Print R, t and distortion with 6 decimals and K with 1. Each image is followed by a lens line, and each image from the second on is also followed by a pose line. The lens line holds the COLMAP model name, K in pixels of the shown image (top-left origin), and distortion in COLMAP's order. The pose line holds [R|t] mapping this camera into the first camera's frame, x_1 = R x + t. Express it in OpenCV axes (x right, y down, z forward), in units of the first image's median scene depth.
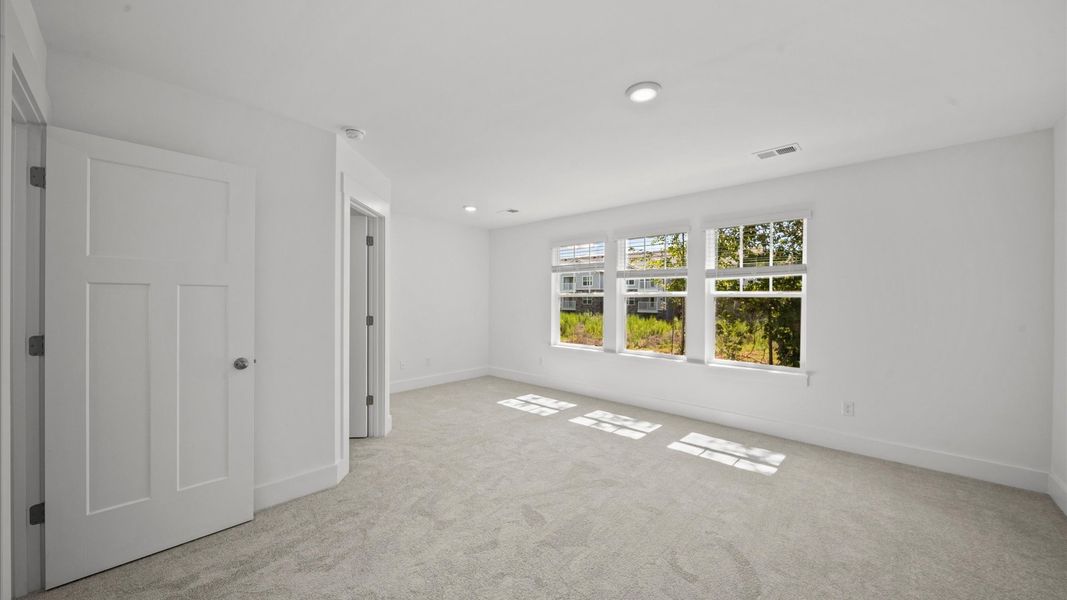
lens RADIAL K [[377.7, 0, 534.3], [0, 377.7, 299.9], [0, 0, 1]] dist [-0.001482, -0.000152]
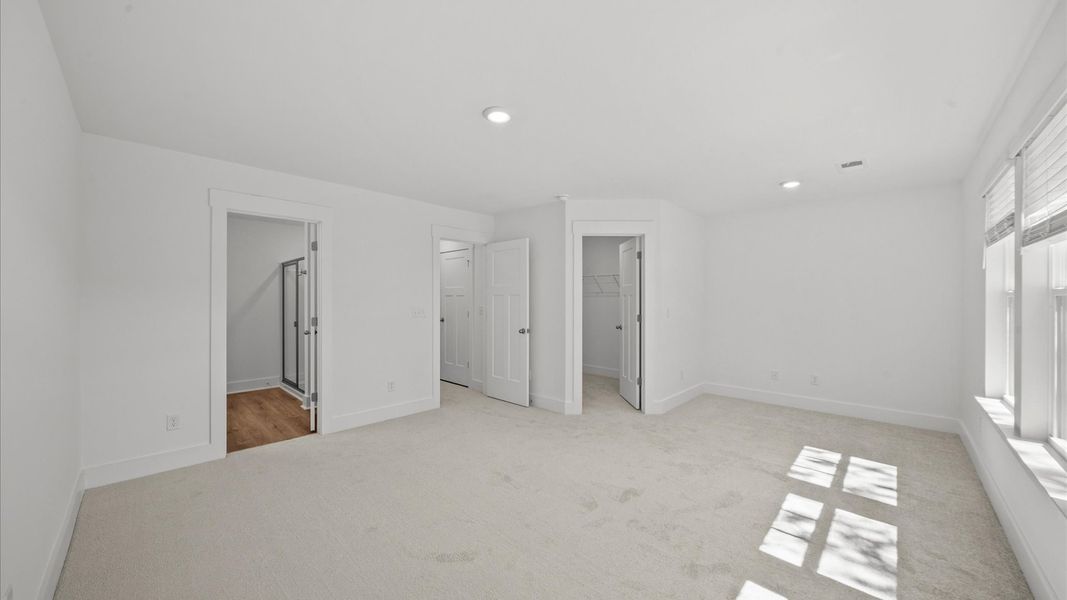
lens RADIAL K [[377.7, 0, 534.3], [0, 377.7, 299.9], [0, 0, 1]] dist [-0.001482, -0.000152]
pose [[-0.018031, -0.006422, -0.999817, 0.735021], [-0.002716, 0.999976, -0.006374, 0.002442], [0.999834, 0.002601, -0.018048, 0.590532]]
